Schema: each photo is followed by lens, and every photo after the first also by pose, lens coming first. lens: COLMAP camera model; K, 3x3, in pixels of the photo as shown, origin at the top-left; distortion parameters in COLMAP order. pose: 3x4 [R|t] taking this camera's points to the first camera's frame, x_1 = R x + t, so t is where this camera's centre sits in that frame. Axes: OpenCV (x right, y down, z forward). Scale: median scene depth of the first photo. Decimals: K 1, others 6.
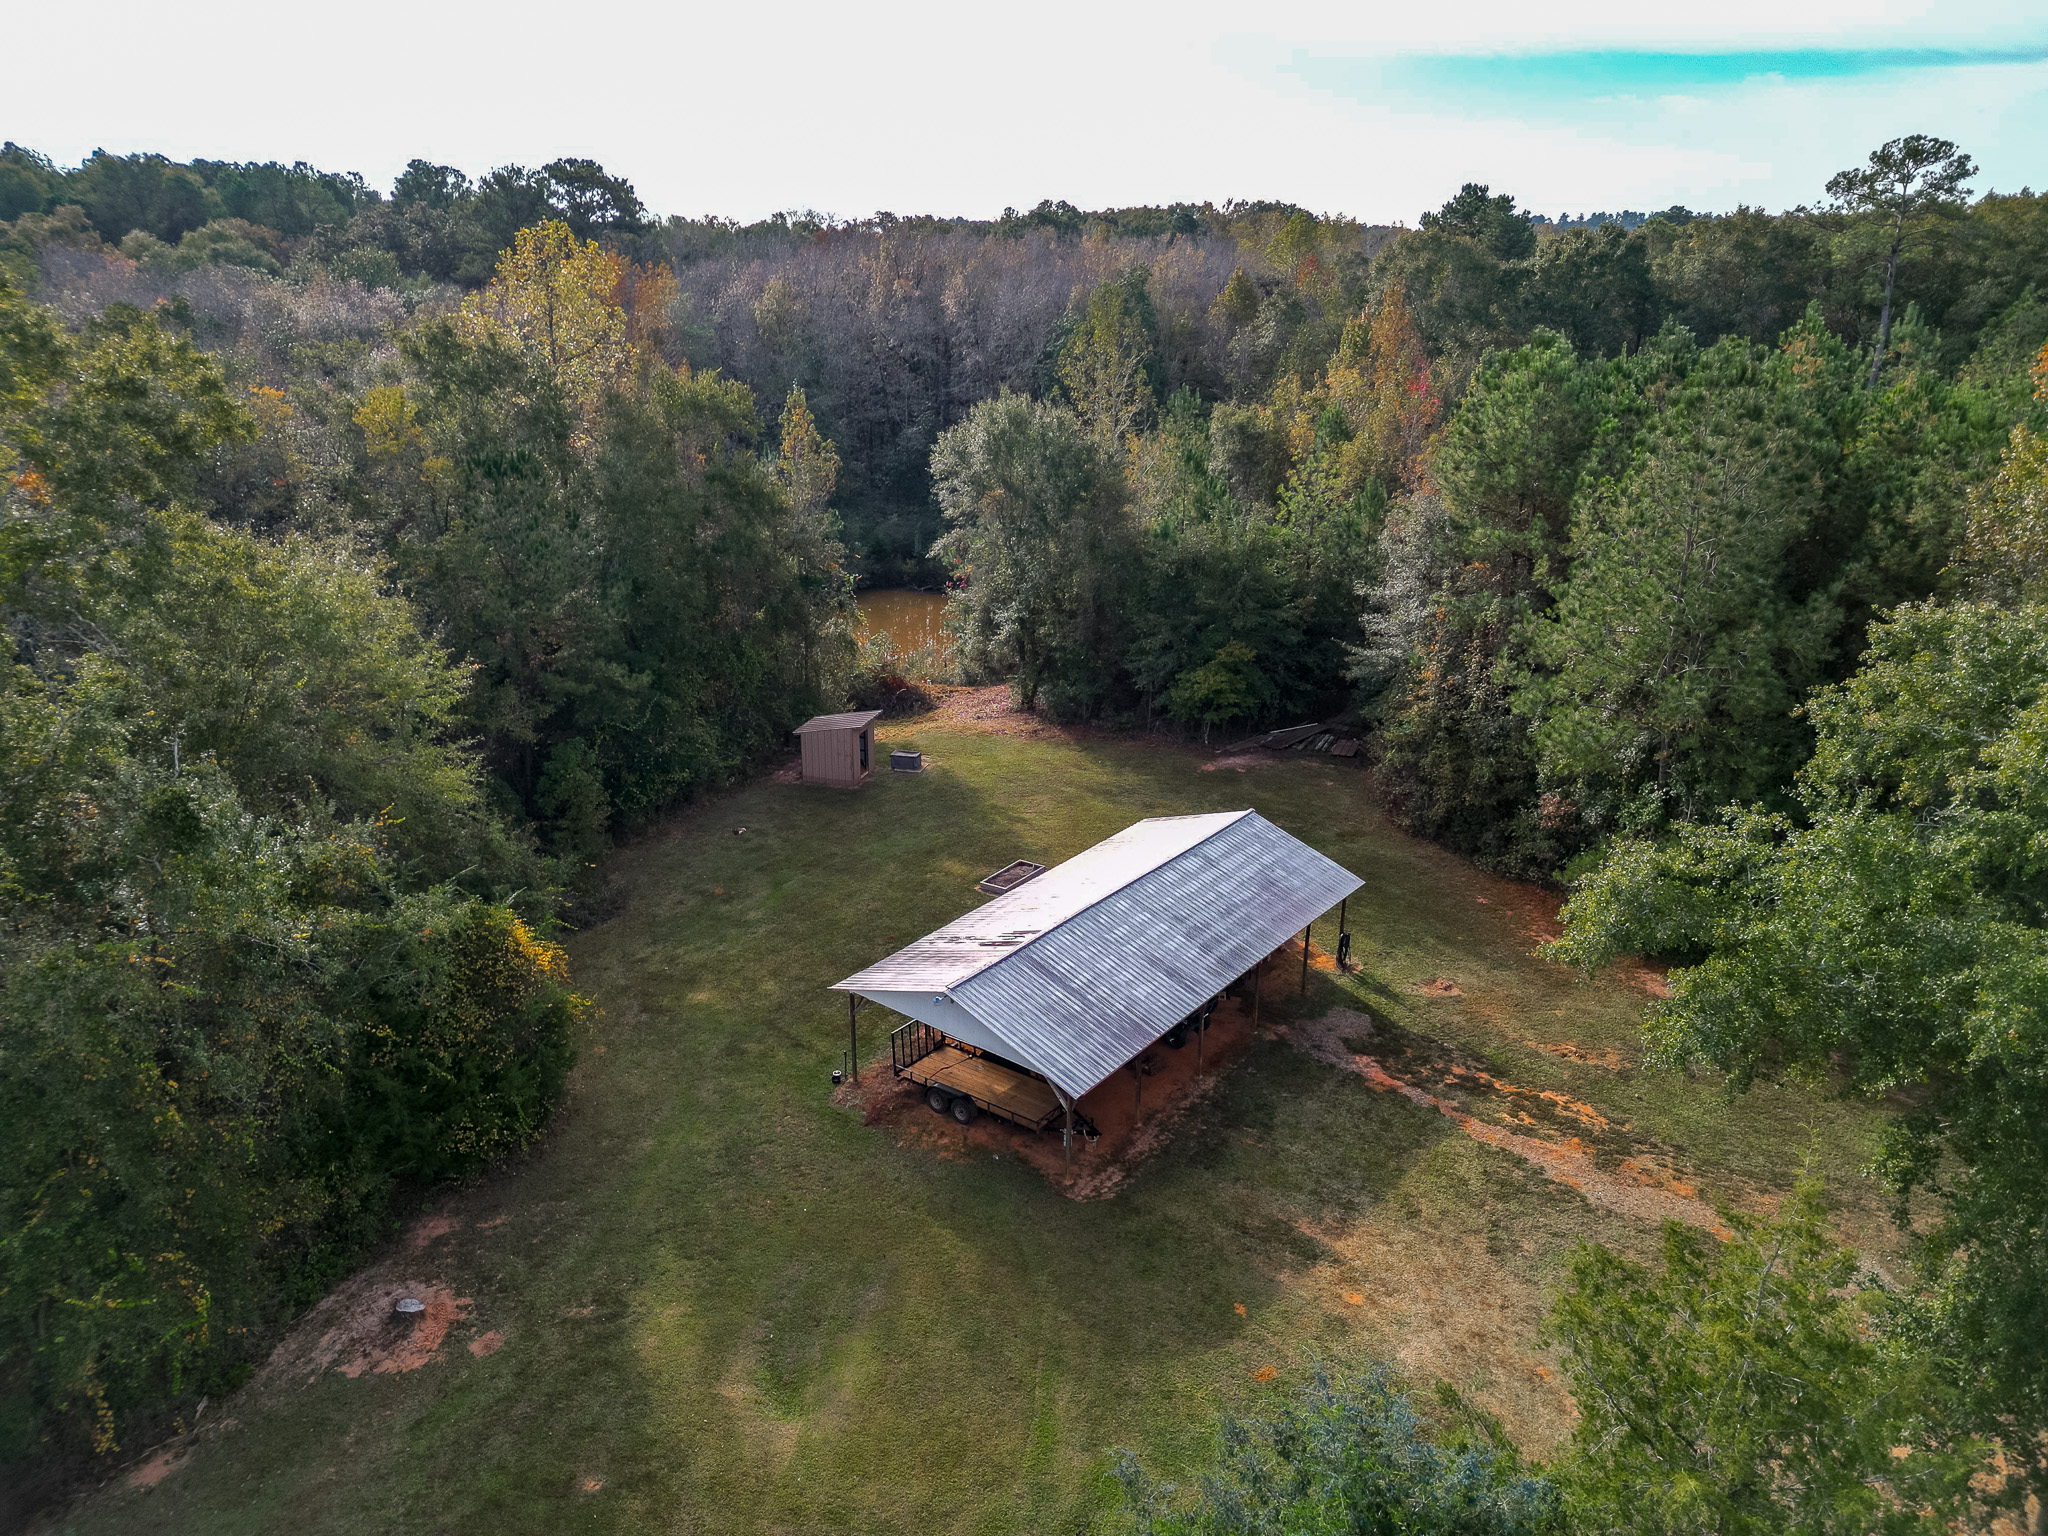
lens RADIAL K [[1404.5, 0, 1020.7], [0, 1404.5, 772.6], [0, 0, 1]] dist [0.113919, -0.162101]
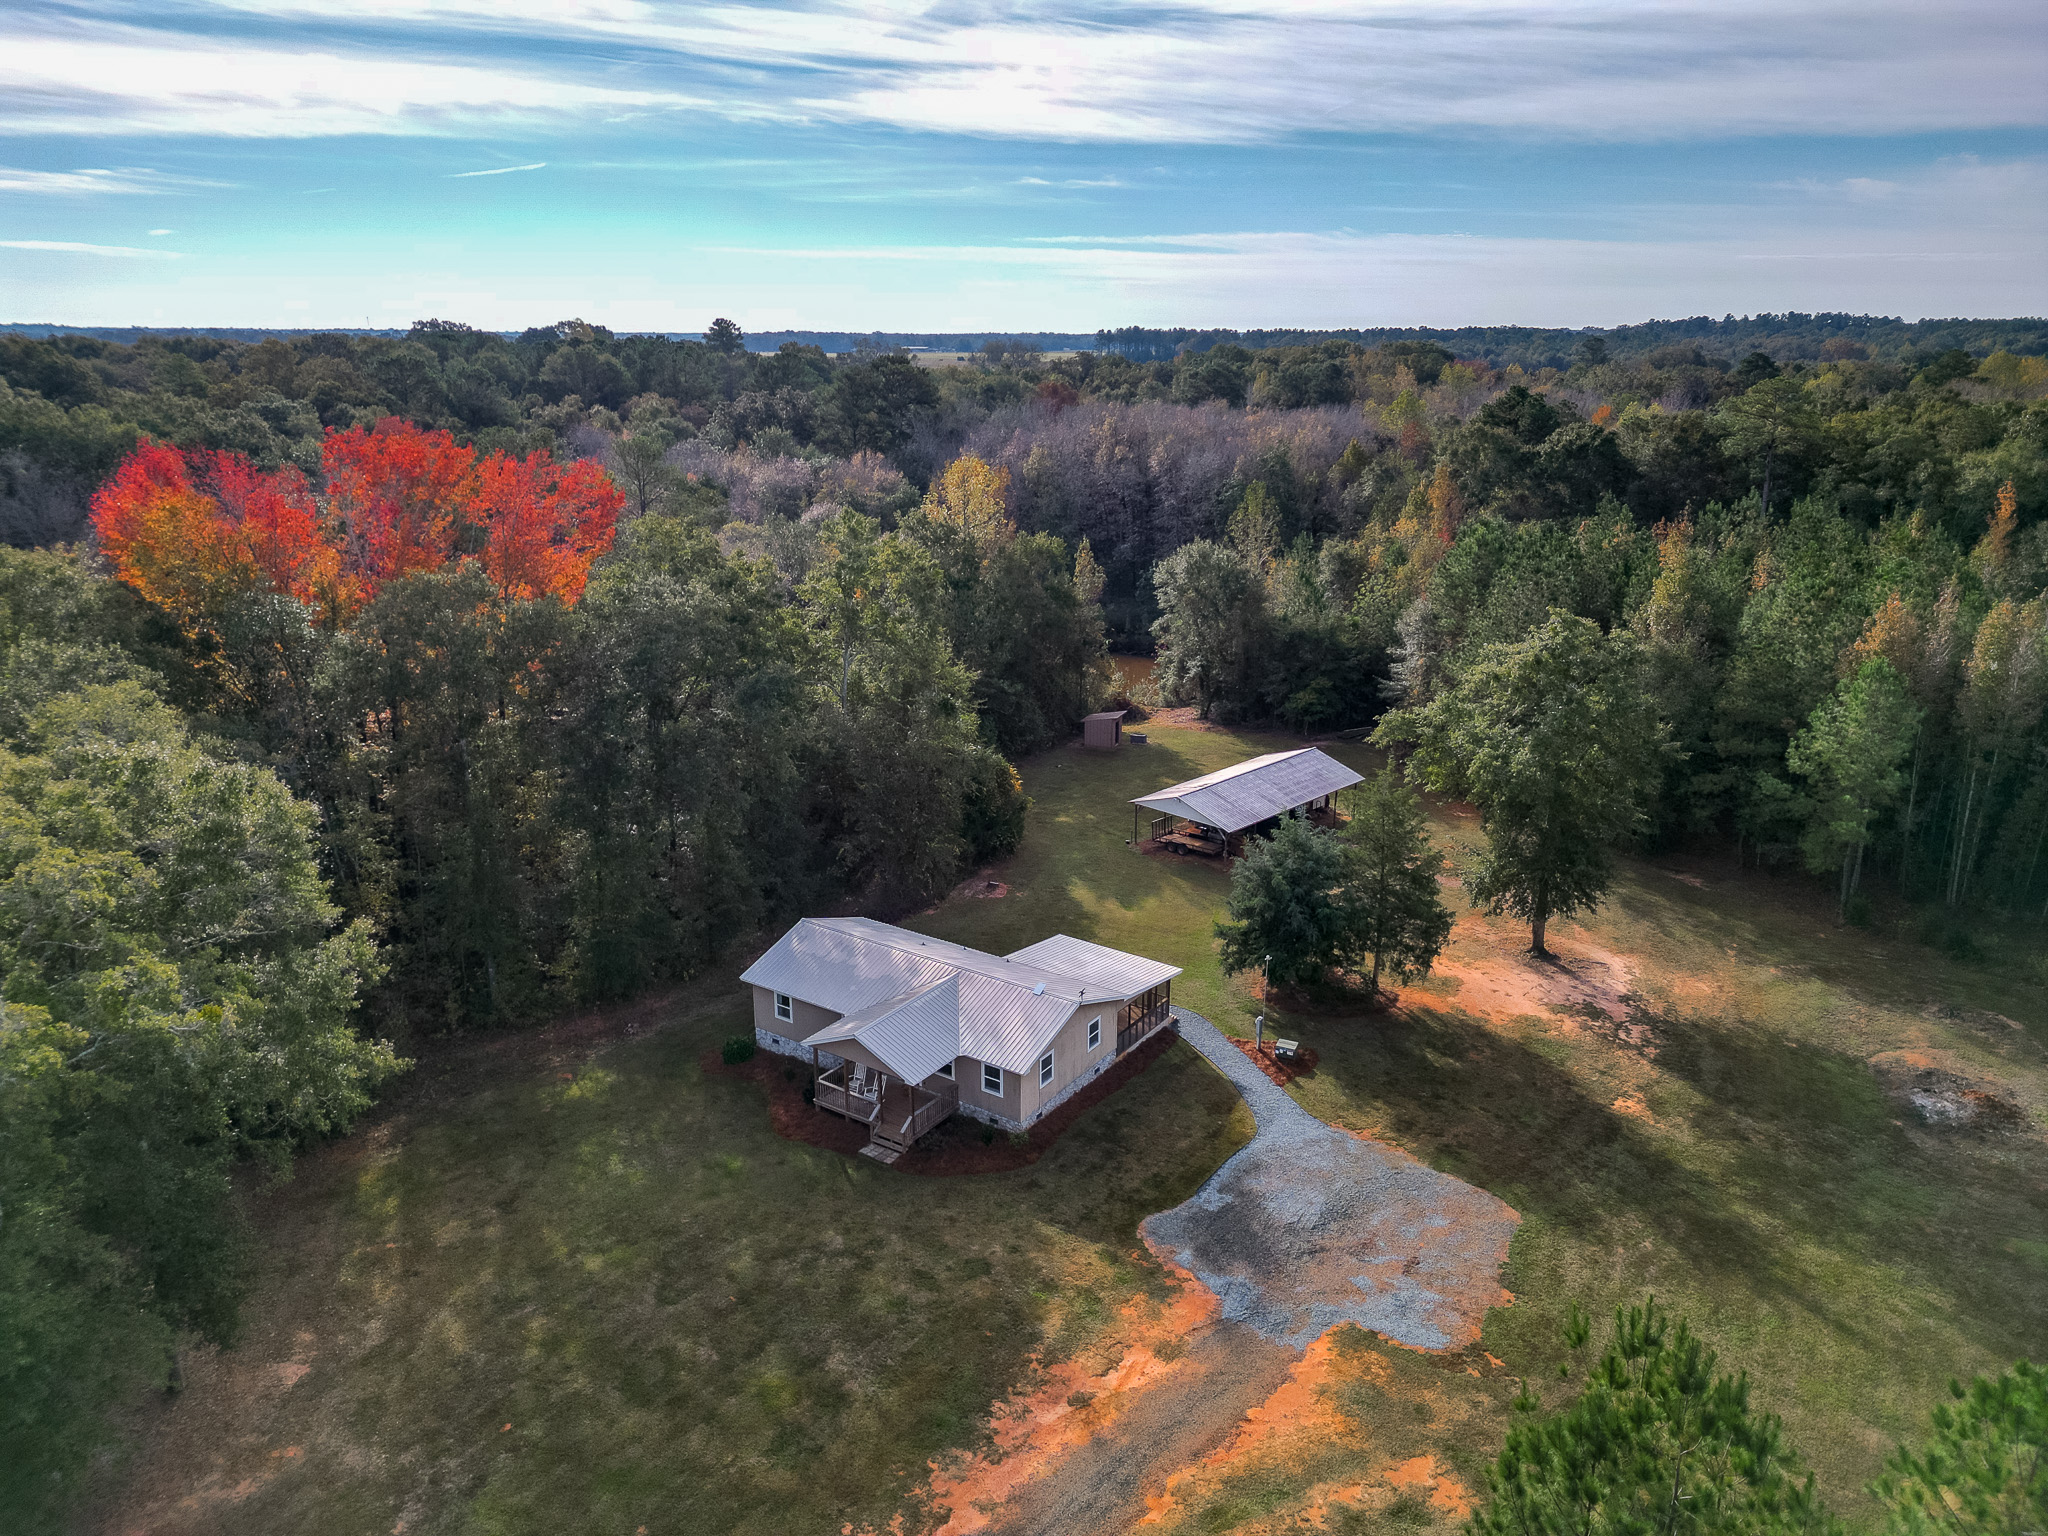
lens RADIAL K [[1404.5, 0, 1020.7], [0, 1404.5, 772.6], [0, 0, 1]] dist [0.113919, -0.162101]
pose [[0.993557, 0.026828, -0.110112, -0.028156], [-0.033044, 0.997938, -0.055025, 0.129964], [0.108409, 0.058309, 0.992395, -0.772117]]
